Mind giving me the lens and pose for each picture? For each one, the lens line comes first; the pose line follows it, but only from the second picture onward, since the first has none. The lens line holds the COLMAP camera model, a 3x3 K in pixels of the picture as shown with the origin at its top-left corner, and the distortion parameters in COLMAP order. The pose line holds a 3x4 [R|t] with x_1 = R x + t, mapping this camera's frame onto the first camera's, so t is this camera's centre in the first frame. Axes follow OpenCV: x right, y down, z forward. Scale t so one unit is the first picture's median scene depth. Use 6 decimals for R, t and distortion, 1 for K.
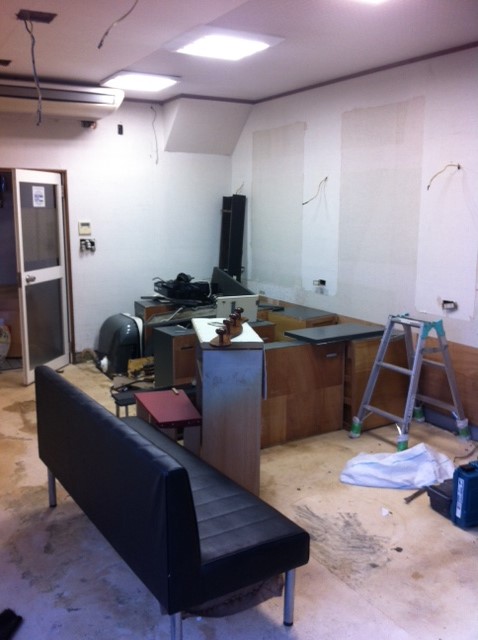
lens RADIAL K [[627.0, 0, 239.0], [0, 627.0, 320.0], [0, 0, 1]] dist [0.027472, -0.003316]
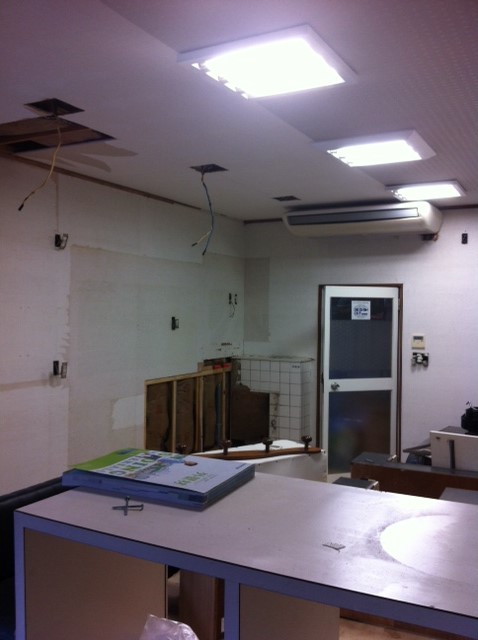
lens RADIAL K [[627.0, 0, 239.0], [0, 627.0, 320.0], [0, 0, 1]] dist [0.027472, -0.003316]
pose [[0.519518, 0.018683, -0.854255, 0.444844], [-0.161368, 0.983916, -0.076617, -0.062301], [0.839084, 0.177654, 0.514177, 0.274256]]
